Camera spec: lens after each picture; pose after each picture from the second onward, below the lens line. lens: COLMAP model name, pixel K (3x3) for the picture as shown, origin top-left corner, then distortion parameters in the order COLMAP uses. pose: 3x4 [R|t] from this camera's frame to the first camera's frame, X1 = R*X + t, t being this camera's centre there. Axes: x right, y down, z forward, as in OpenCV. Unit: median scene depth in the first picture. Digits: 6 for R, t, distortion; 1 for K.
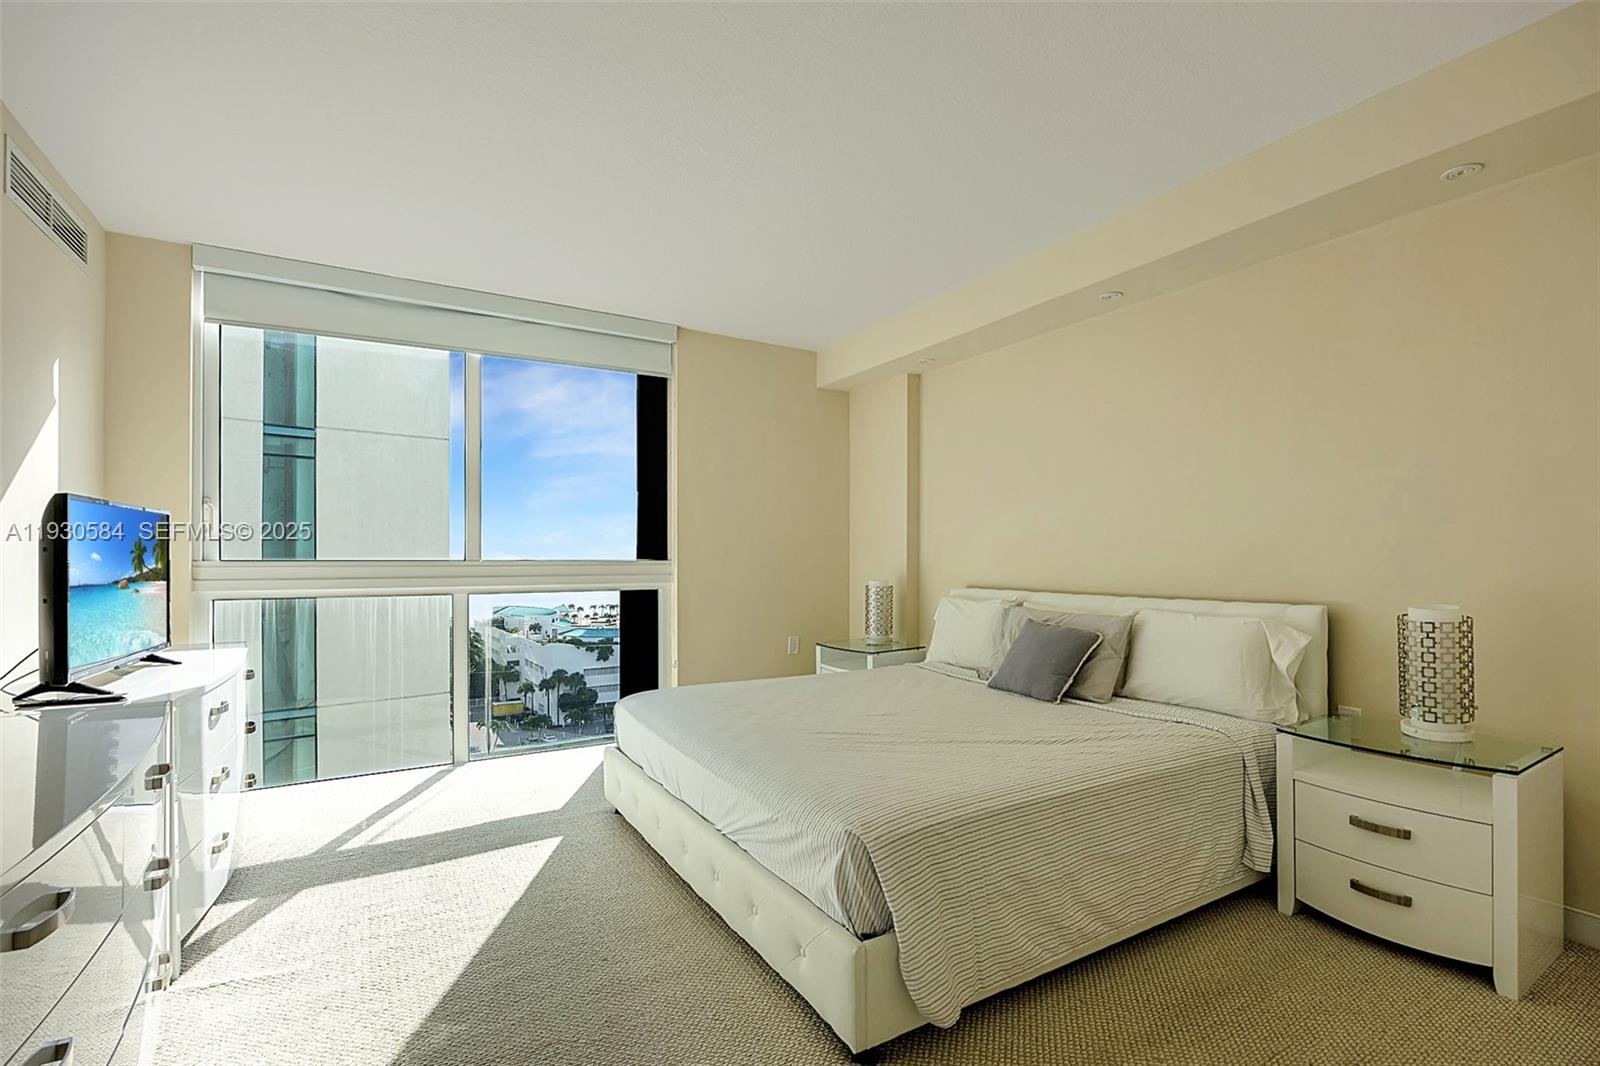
lens RADIAL K [[721.0, 0, 799.8], [0, 721.0, 543.7], [0, 0, 1]] dist [-0.003202, -0.000464]
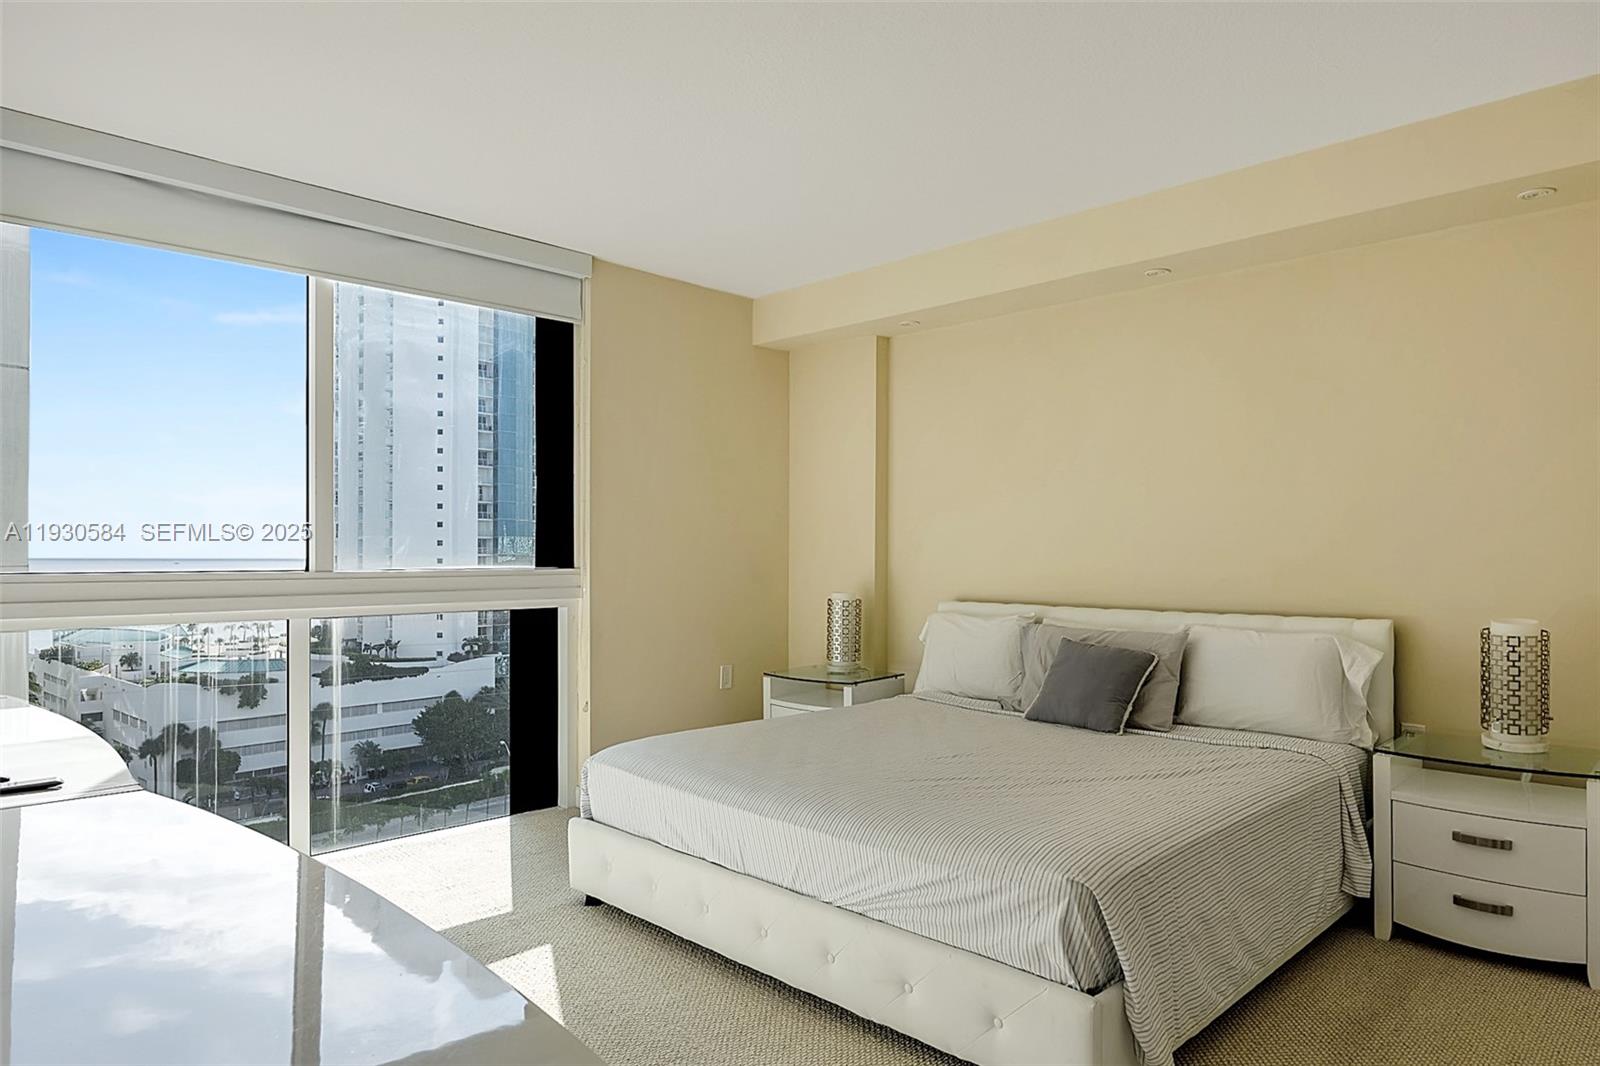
lens RADIAL K [[982.9, 0, 800.0], [0, 982.9, 533.0], [0, 0, 1]] dist [-0.003308, 0.001760]
pose [[0.968897, 0.006732, 0.247371, -0.318110], [-0.006528, 0.999977, -0.001648, -0.020078], [-0.247377, -0.000018, 0.968919, -0.068247]]
